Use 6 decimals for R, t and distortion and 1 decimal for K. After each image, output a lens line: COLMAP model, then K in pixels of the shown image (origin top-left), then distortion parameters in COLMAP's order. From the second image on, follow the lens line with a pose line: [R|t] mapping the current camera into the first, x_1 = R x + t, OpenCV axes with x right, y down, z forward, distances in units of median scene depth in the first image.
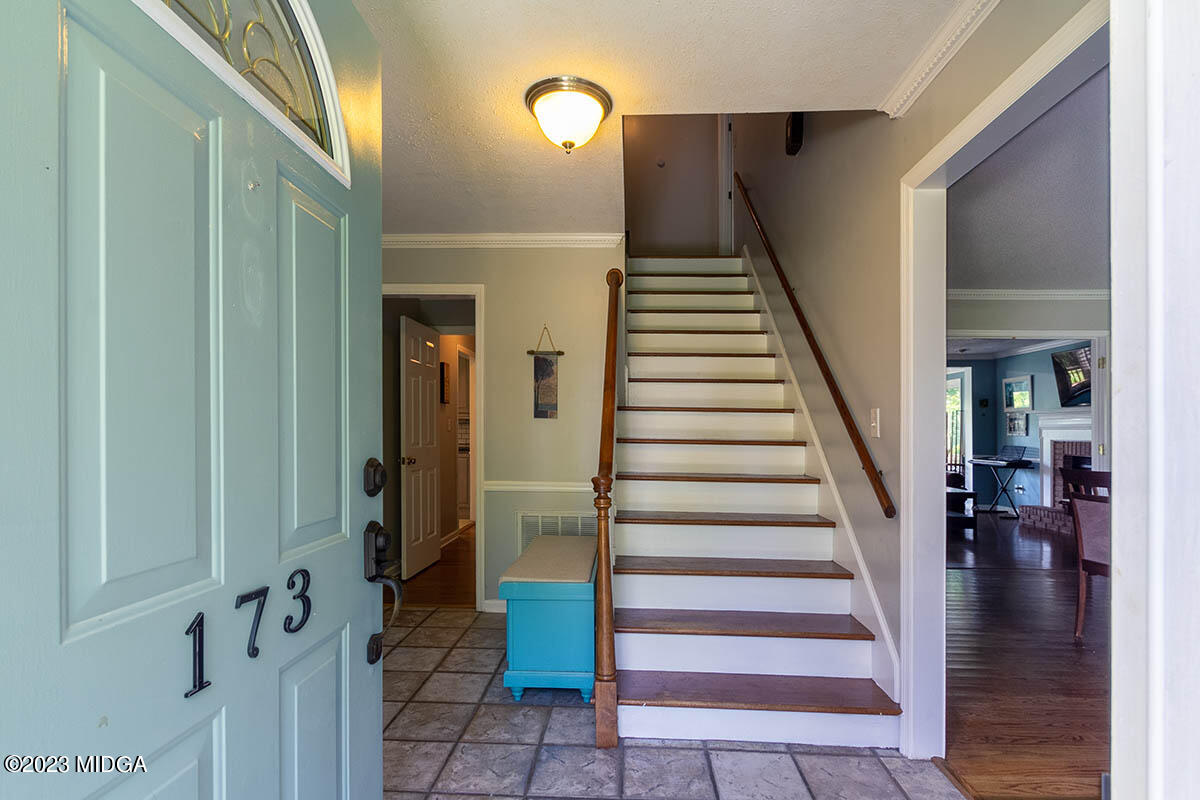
lens RADIAL K [[568.4, 0, 610.7], [0, 568.4, 415.1], [0, 0, 1]] dist [-0.000407, -0.000655]
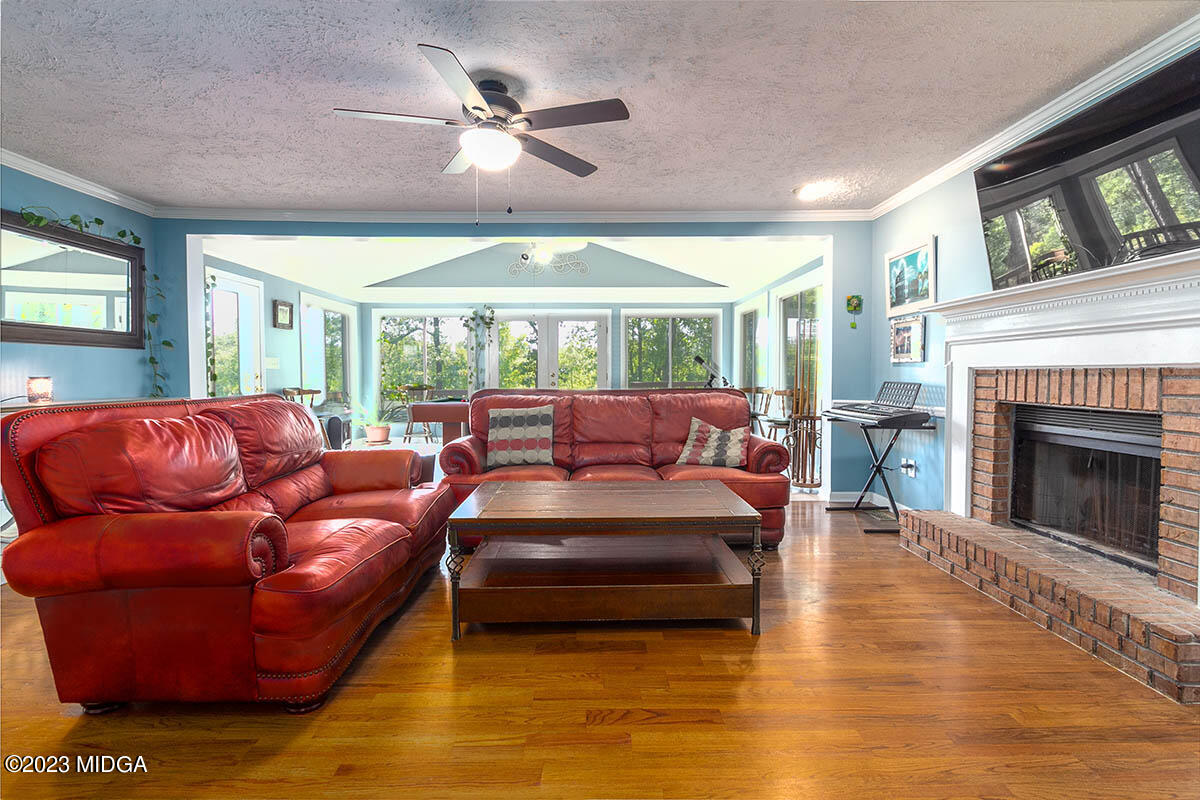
lens RADIAL K [[568.4, 0, 598.3], [0, 568.4, 395.3], [0, 0, 1]] dist [-0.000407, -0.000655]
pose [[0.997241, -0.021511, 0.071047, 0.419361], [0.016919, 0.997767, 0.064610, 0.029647], [-0.072278, -0.063230, 0.995378, 0.533660]]
